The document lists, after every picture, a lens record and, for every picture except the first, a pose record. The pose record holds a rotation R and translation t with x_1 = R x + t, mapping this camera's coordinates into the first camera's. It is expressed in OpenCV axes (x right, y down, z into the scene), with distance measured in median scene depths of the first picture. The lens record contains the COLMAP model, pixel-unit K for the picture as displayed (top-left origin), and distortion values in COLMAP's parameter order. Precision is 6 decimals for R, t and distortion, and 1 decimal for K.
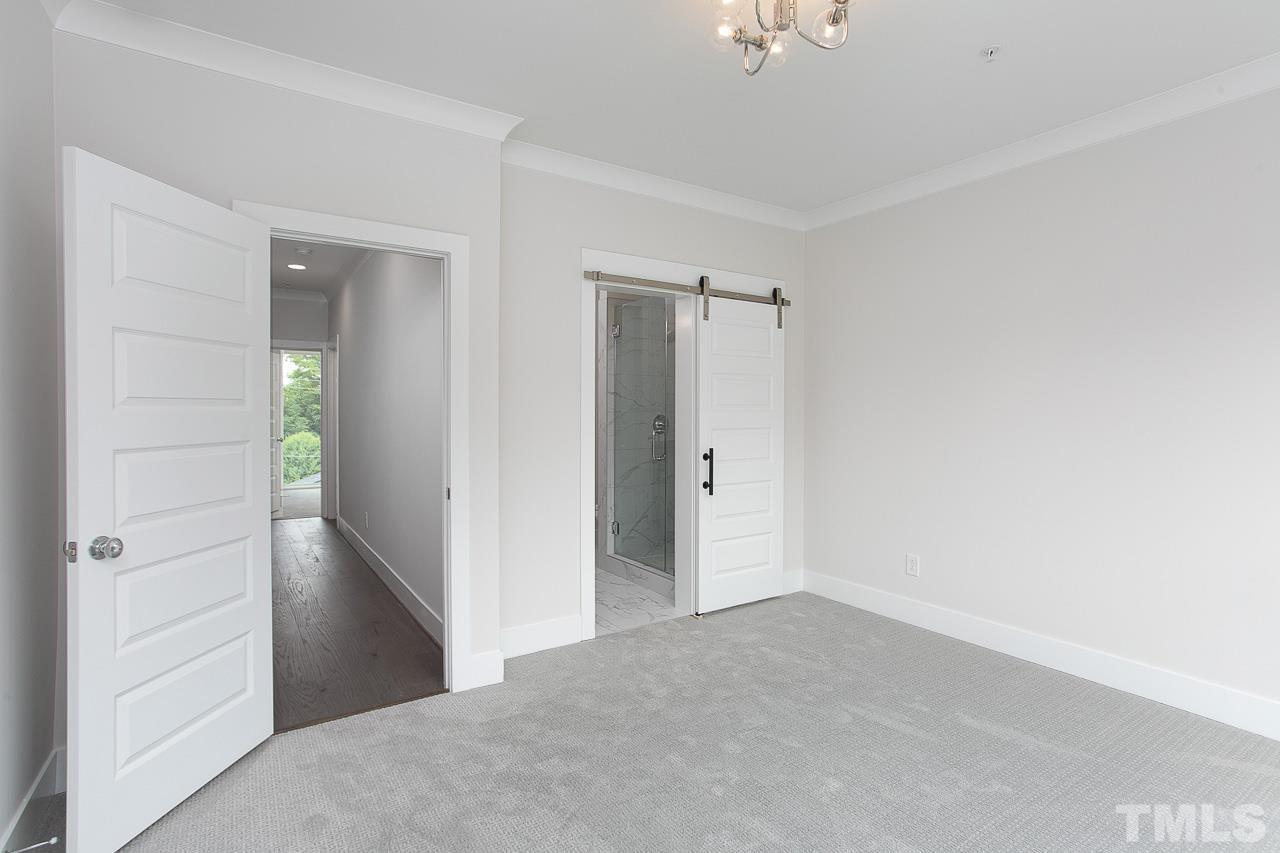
lens RADIAL K [[639.0, 0, 640.0], [0, 639.0, 426.5], [0, 0, 1]] dist [-0.001175, 0.000703]
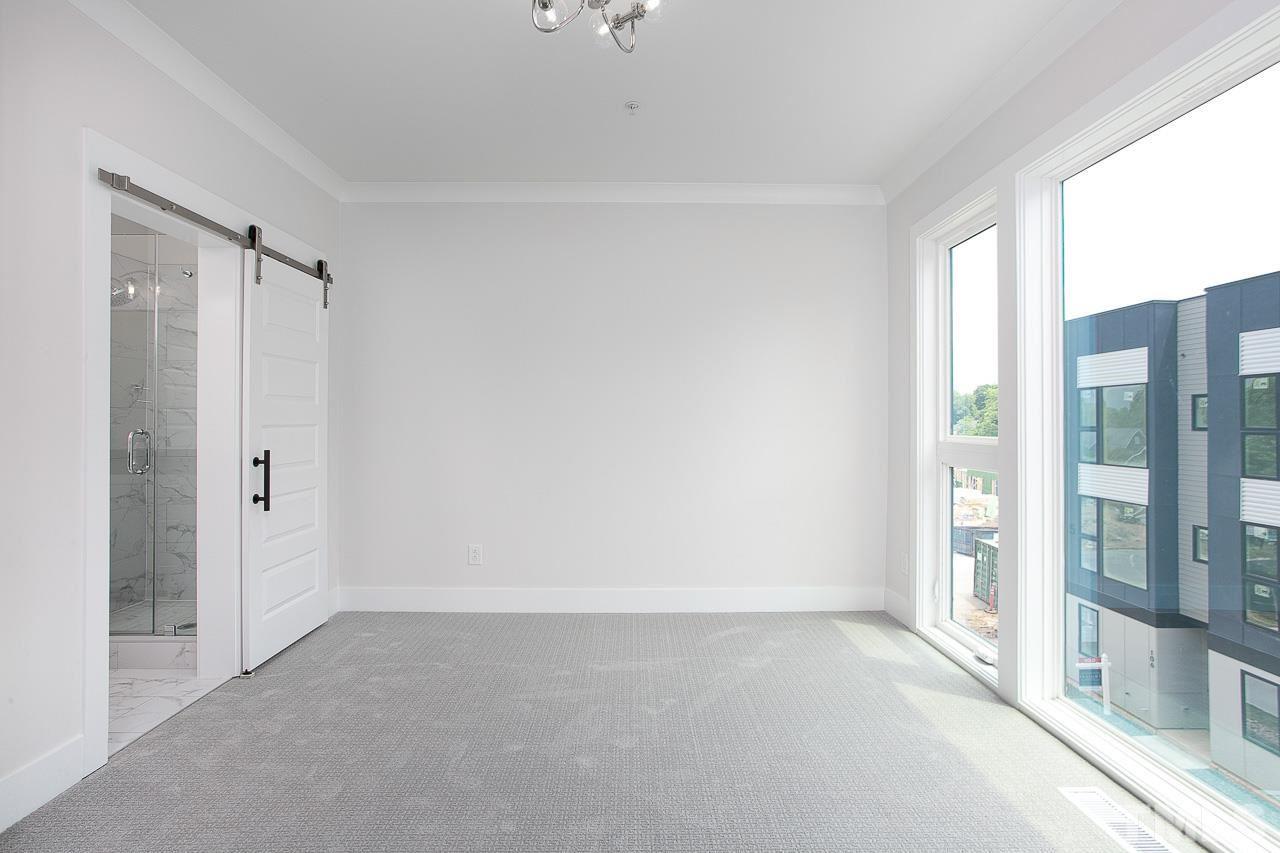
lens RADIAL K [[634.0, 0, 640.0], [0, 634.0, 426.5], [0, 0, 1]] dist [0.016868, 0.000383]
pose [[0.530189, -0.001756, 0.847878, -0.302162], [0.006580, 0.999976, -0.002043, 0.009485], [-0.847854, 0.006662, 0.530188, 0.208138]]
